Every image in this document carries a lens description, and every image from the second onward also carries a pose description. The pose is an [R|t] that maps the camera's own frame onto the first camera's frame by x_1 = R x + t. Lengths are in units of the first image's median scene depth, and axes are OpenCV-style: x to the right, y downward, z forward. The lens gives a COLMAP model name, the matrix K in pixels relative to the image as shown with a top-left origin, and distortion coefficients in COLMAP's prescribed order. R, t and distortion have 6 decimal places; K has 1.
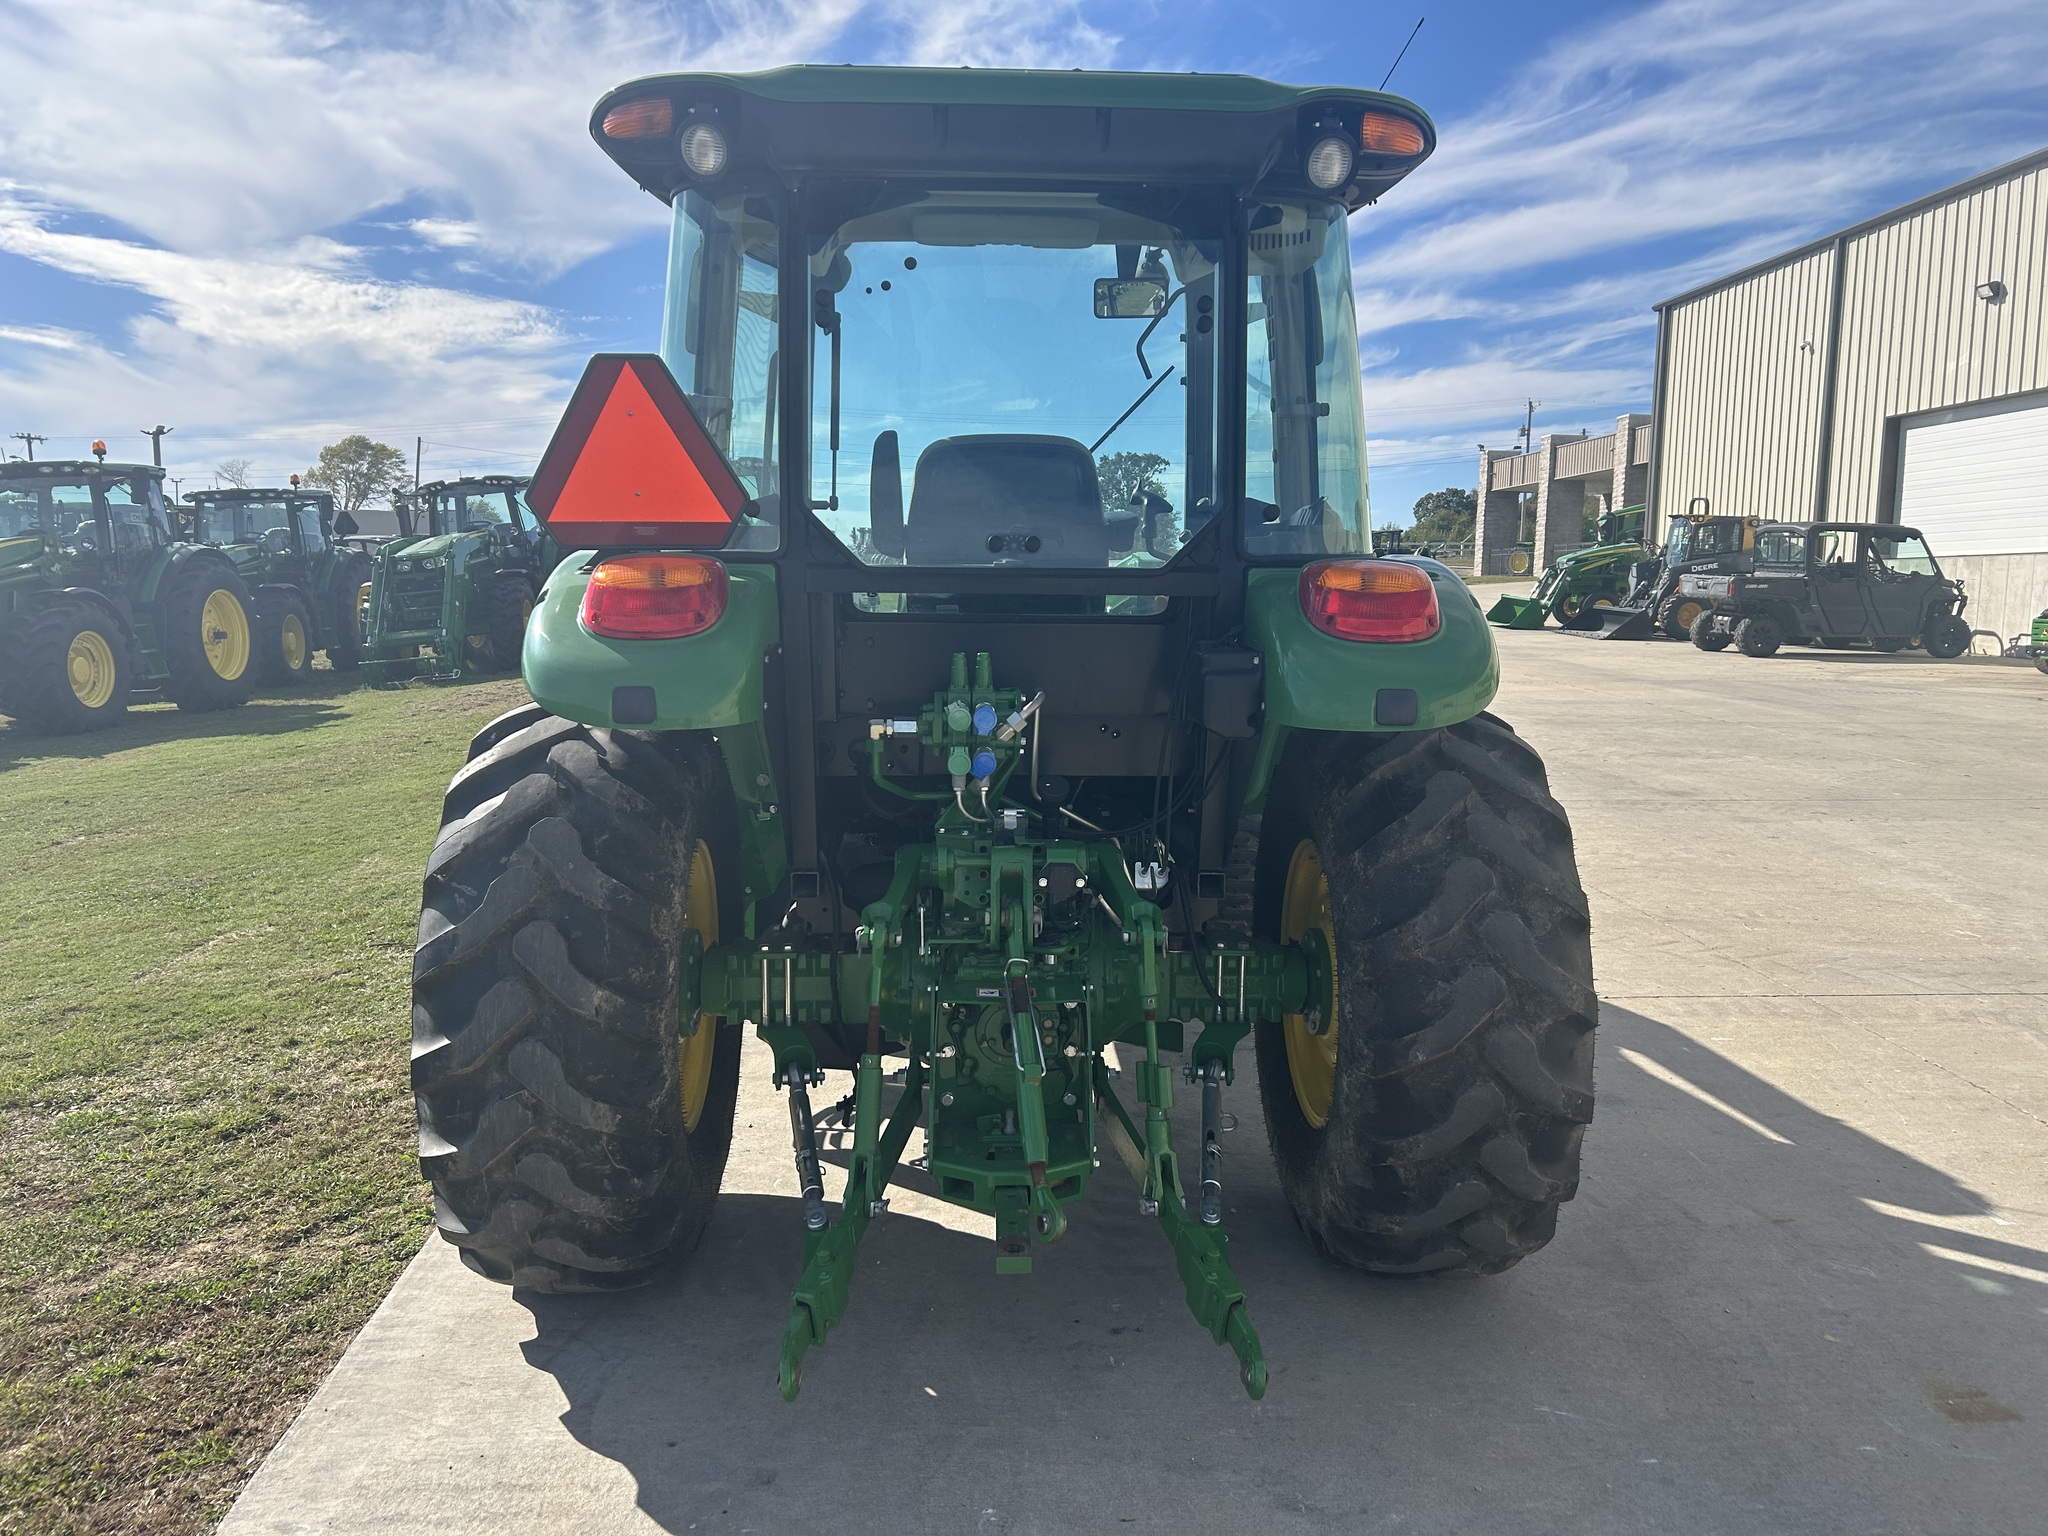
lens RADIAL K [[1559.9, 0, 1034.8], [0, 1559.9, 768.5], [0, 0, 1]] dist [0.062918, -0.066600]
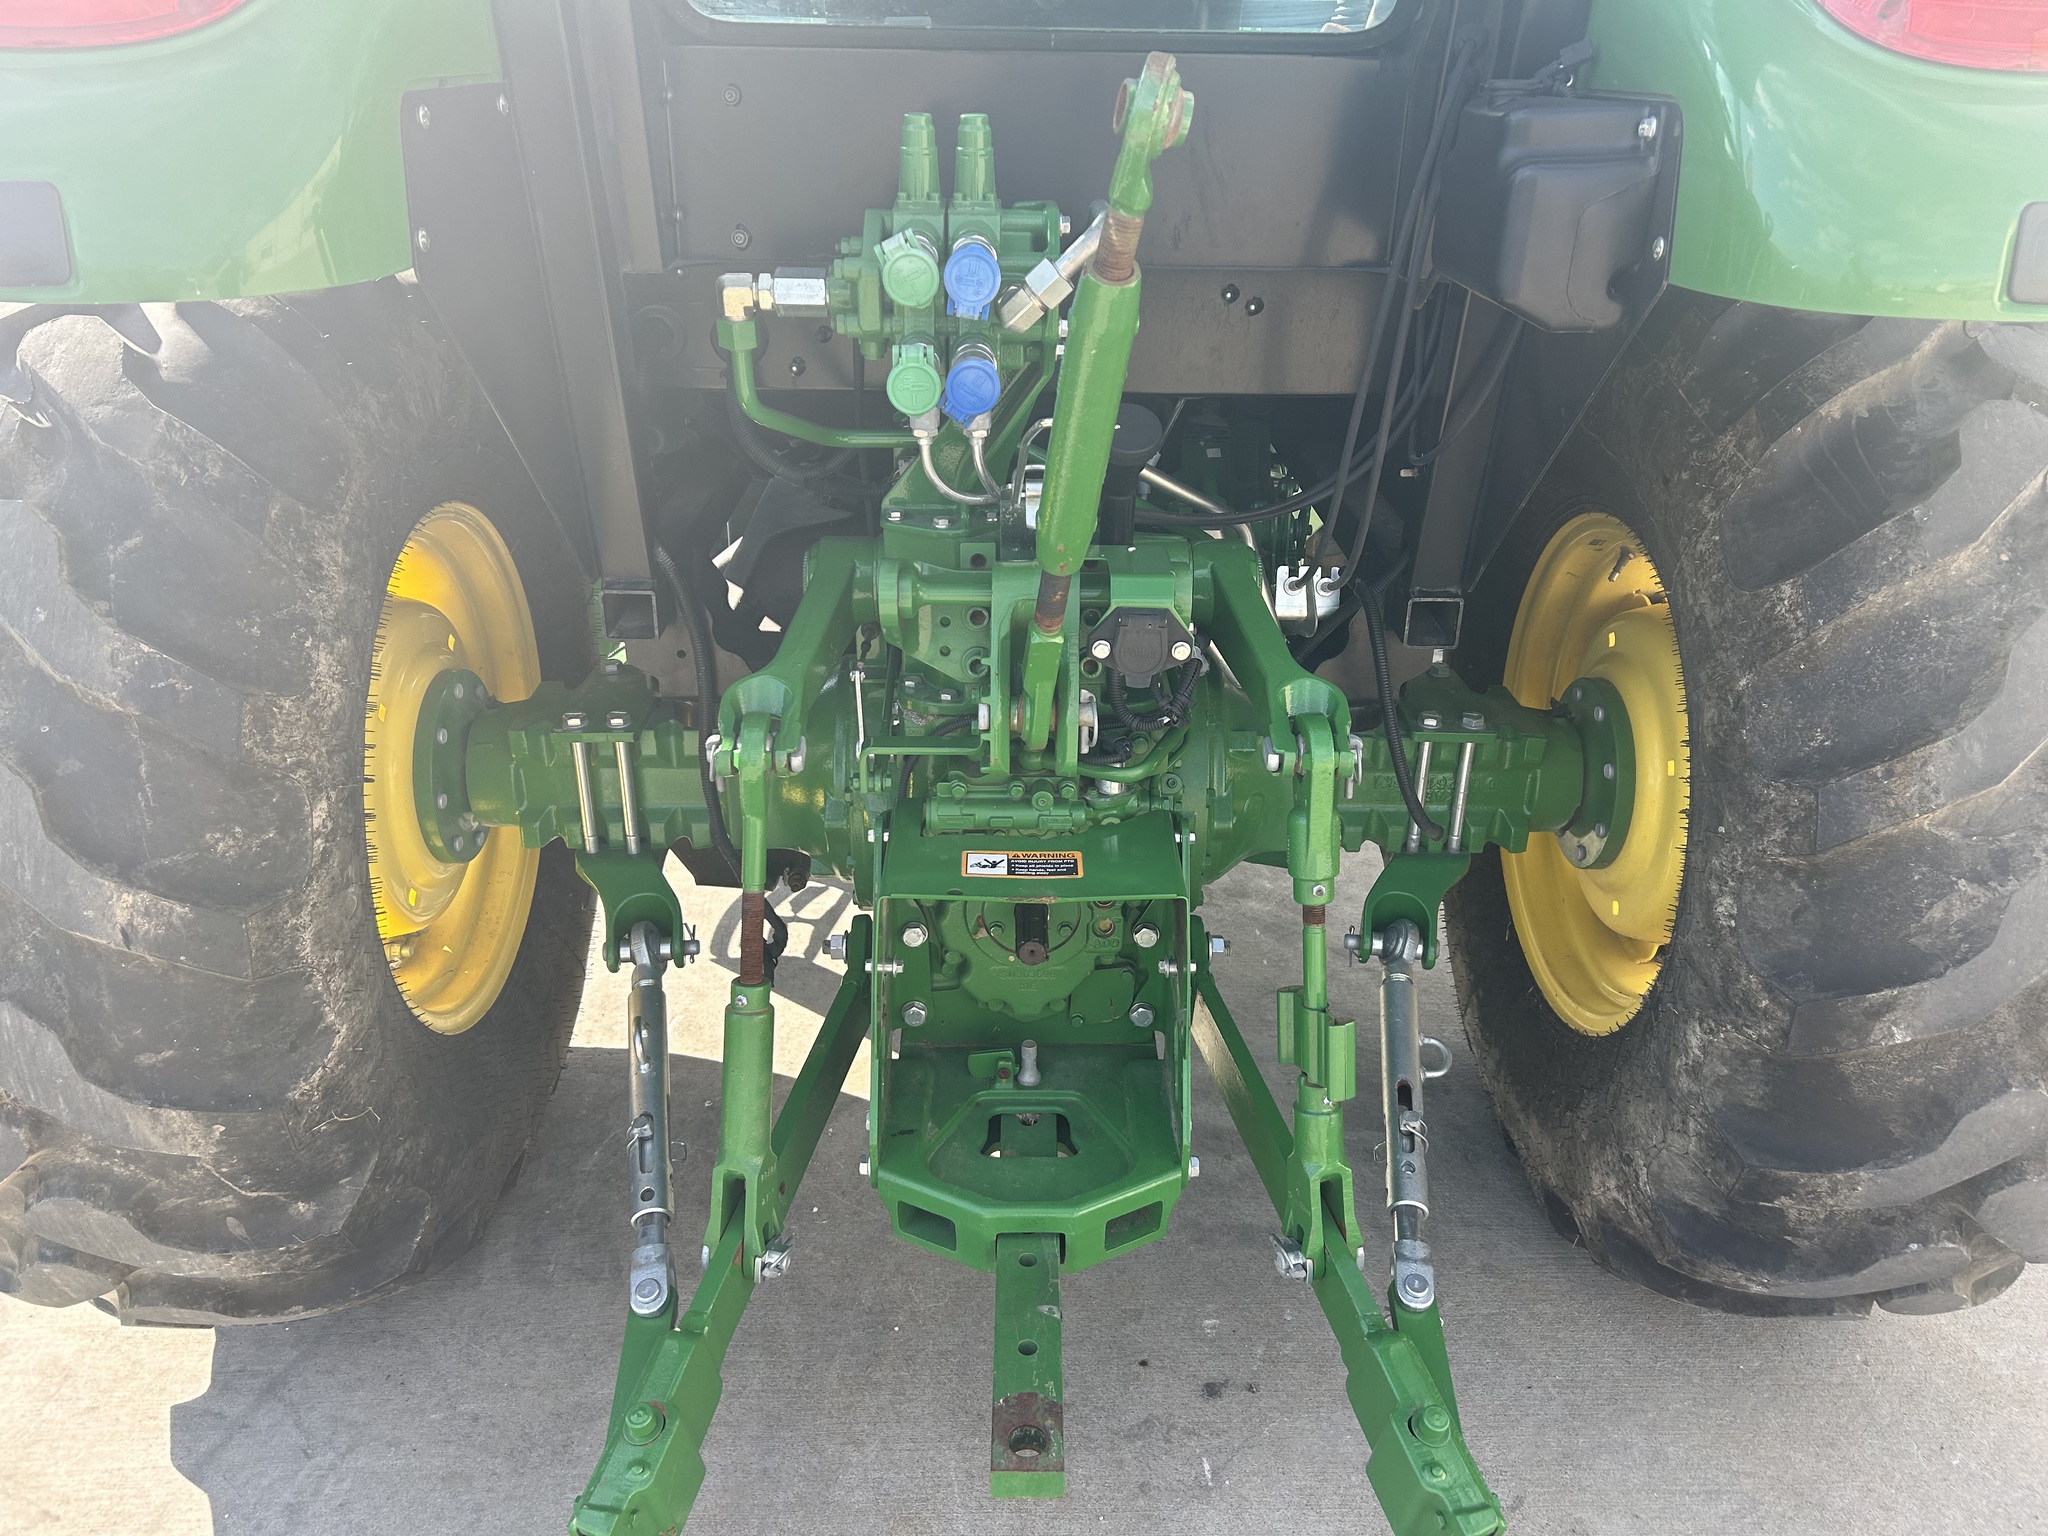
lens RADIAL K [[1559.9, 0, 1034.8], [0, 1559.9, 768.5], [0, 0, 1]] dist [0.062918, -0.066600]
pose [[0.999517, 0.016087, -0.026575, -0.001568], [-0.007982, 0.959738, 0.280784, -0.022756], [0.030022, -0.280436, 0.959403, 0.533720]]
